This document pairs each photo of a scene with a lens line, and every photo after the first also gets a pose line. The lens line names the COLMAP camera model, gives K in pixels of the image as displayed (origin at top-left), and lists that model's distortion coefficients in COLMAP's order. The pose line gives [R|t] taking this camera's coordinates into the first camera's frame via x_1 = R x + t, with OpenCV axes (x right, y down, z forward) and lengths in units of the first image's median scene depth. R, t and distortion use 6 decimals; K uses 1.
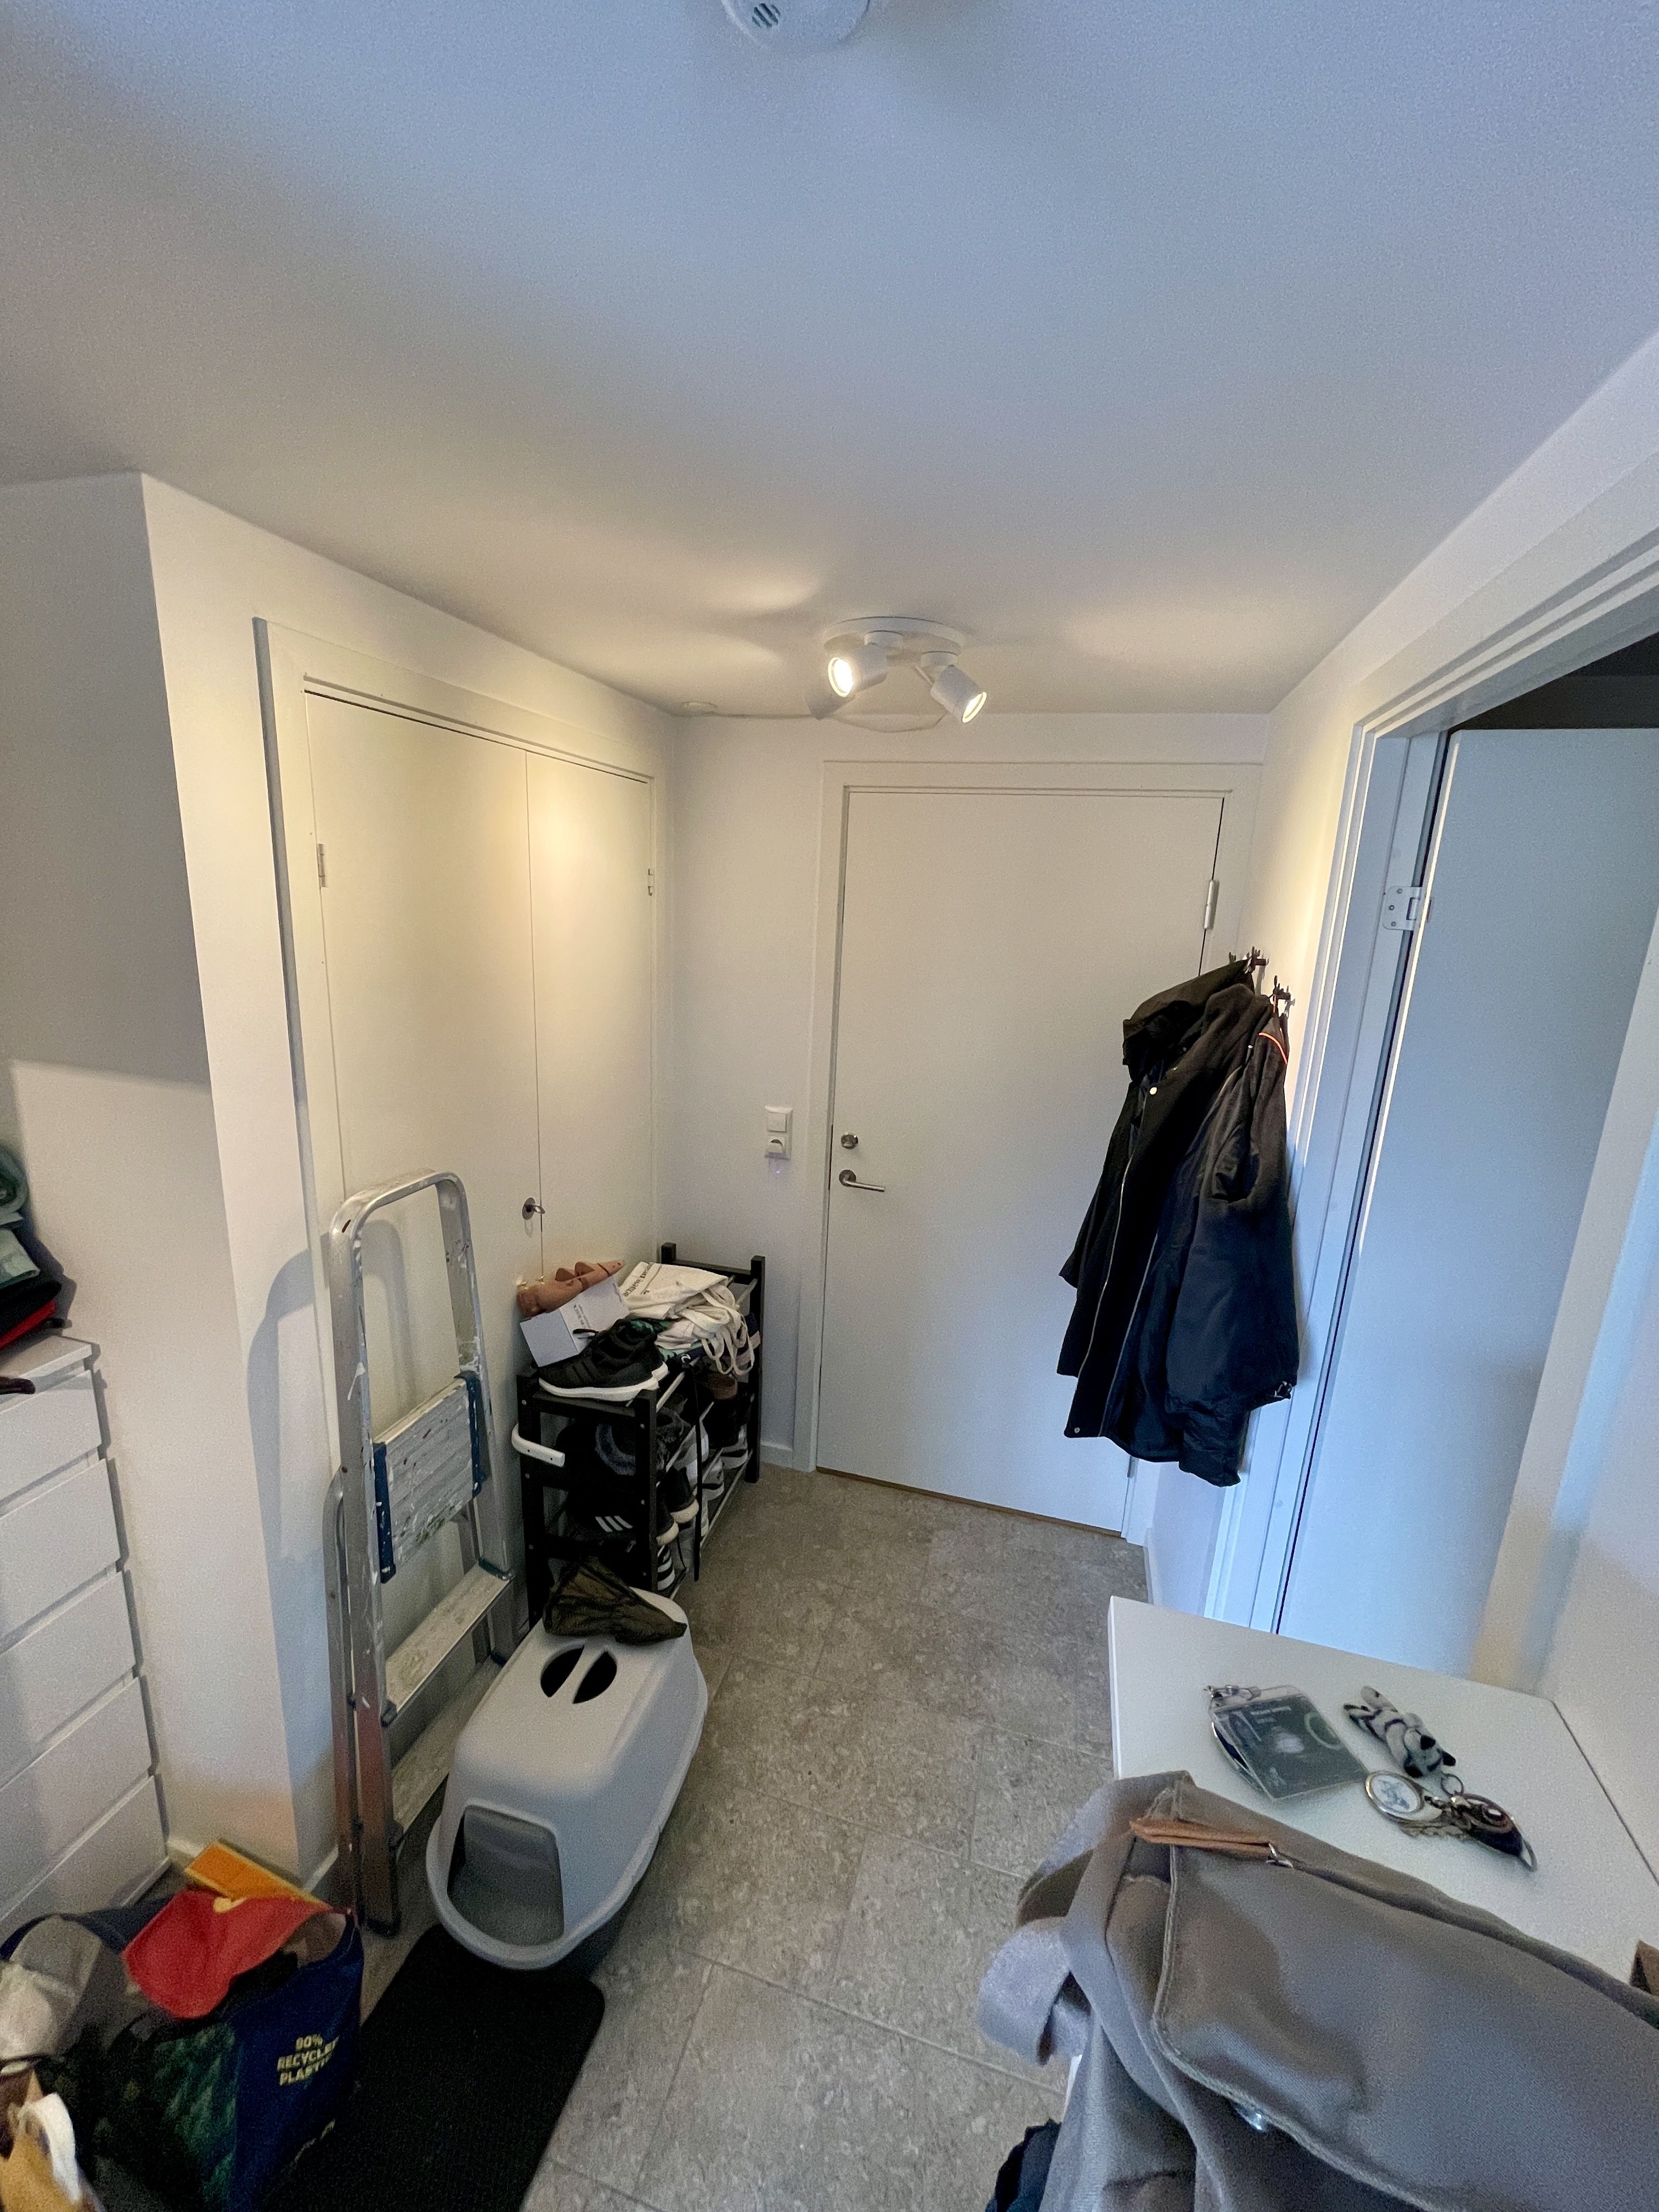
lens RADIAL K [[891.9, 0, 821.7], [0, 891.9, 1096.4], [0, 0, 1]] dist [-0.000759, 0.000030]
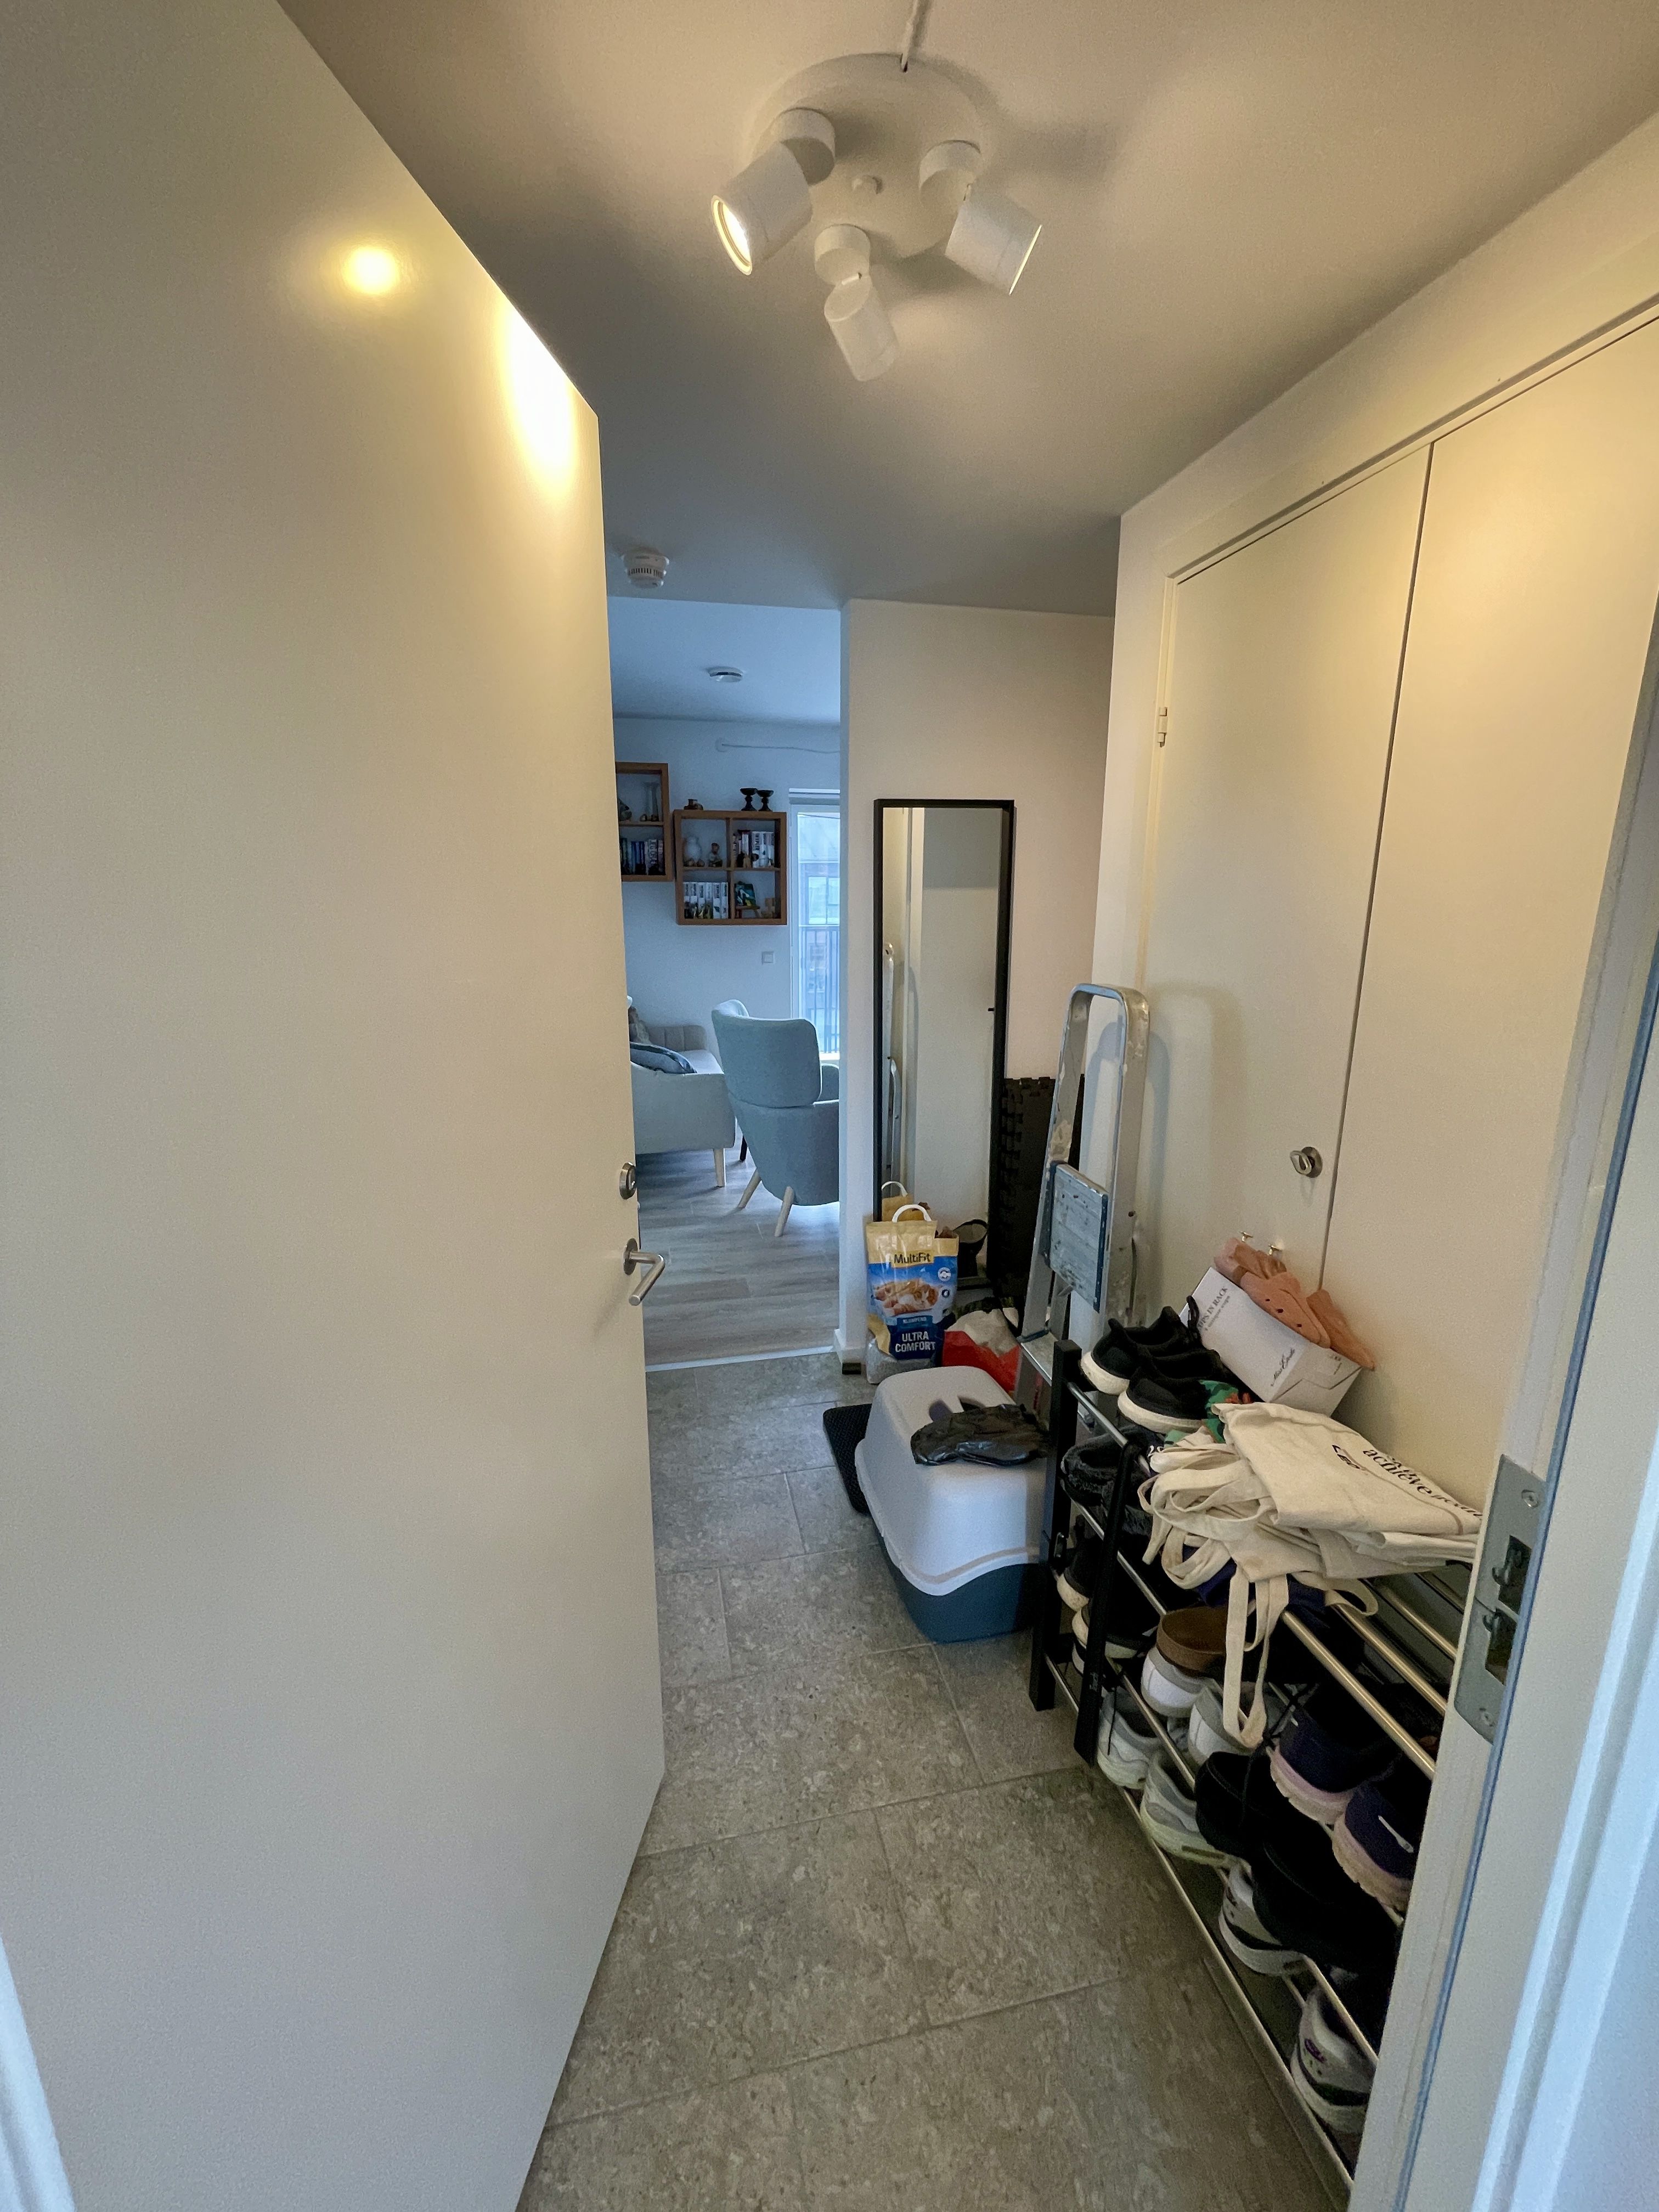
lens RADIAL K [[891.9, 0, 821.8], [0, 891.9, 1104.6], [0, 0, 1]] dist [-0.000759, 0.000030]
pose [[-0.885461, 0.065516, -0.460073, 0.347760], [-0.141086, 0.905384, 0.400467, -0.147413], [0.442780, 0.419508, -0.792439, 1.441546]]
